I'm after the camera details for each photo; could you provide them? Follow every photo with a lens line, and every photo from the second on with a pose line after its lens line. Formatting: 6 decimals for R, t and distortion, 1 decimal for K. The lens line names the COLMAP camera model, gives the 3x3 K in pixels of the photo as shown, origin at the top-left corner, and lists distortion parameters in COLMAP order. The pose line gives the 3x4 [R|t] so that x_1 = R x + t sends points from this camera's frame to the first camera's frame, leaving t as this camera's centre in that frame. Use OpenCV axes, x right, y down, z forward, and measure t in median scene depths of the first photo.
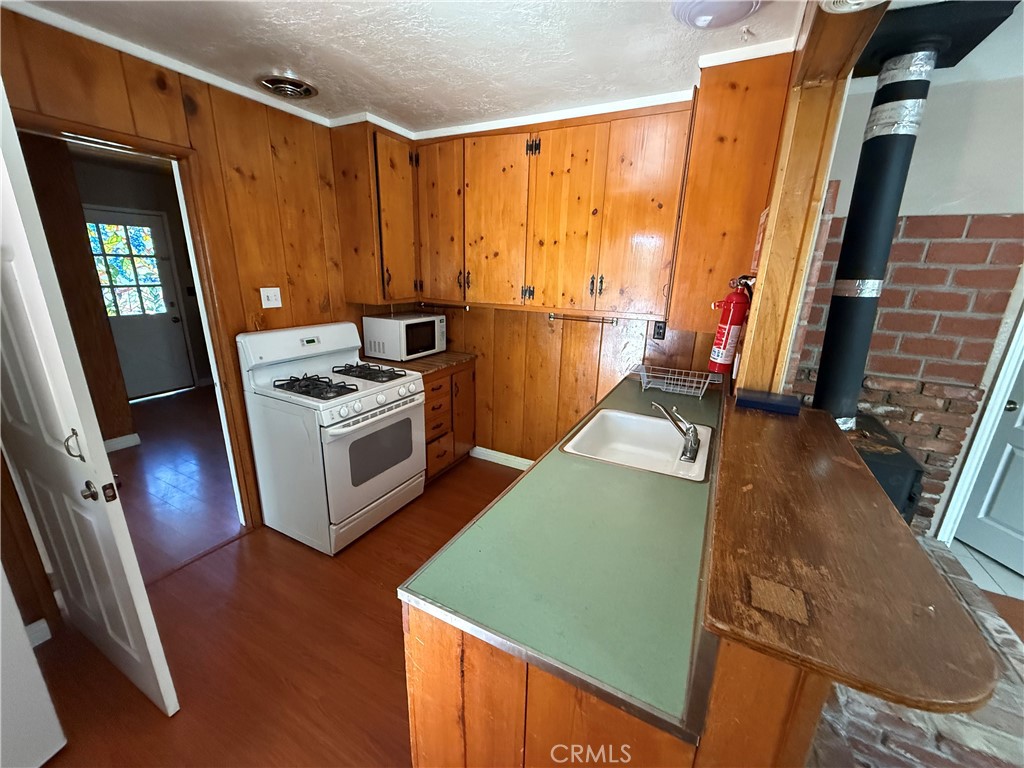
lens RADIAL K [[405.7, 0, 513.0], [0, 405.7, 385.4], [0, 0, 1]] dist [-0.000945, 0.000162]
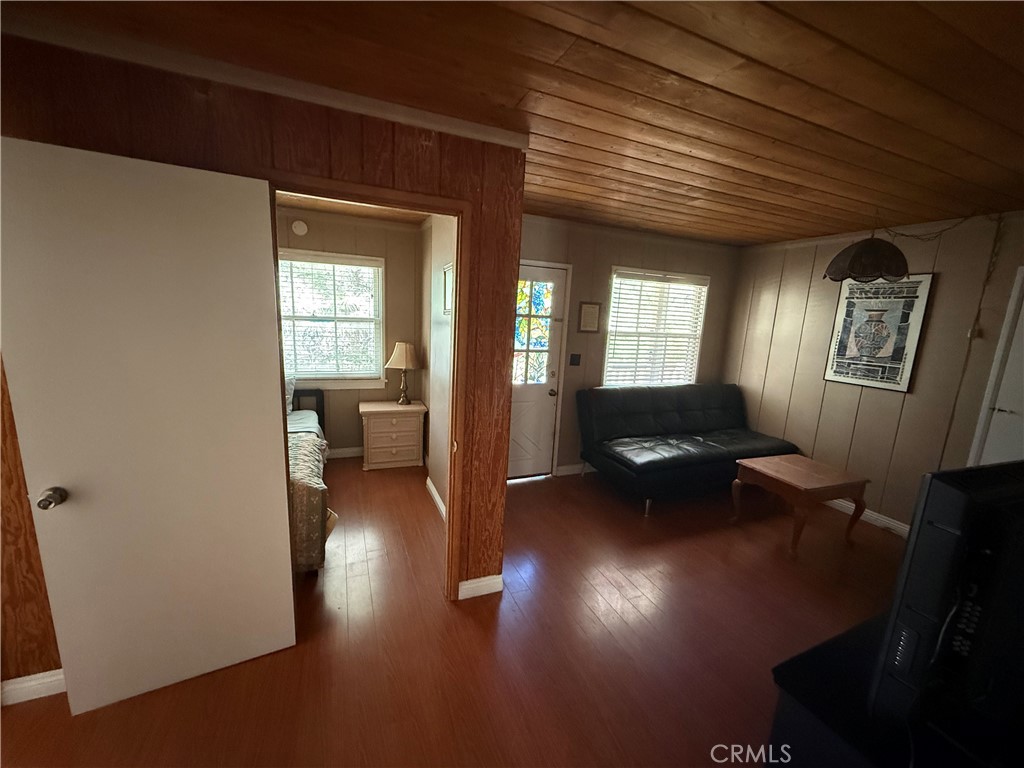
lens RADIAL K [[405.7, 0, 515.5], [0, 405.7, 385.6], [0, 0, 1]] dist [-0.000945, 0.000162]
pose [[0.778633, 0.122201, -0.615466, -0.389840], [-0.205886, 0.976306, -0.066622, -0.106136], [0.592741, 0.178590, 0.785343, 0.316664]]
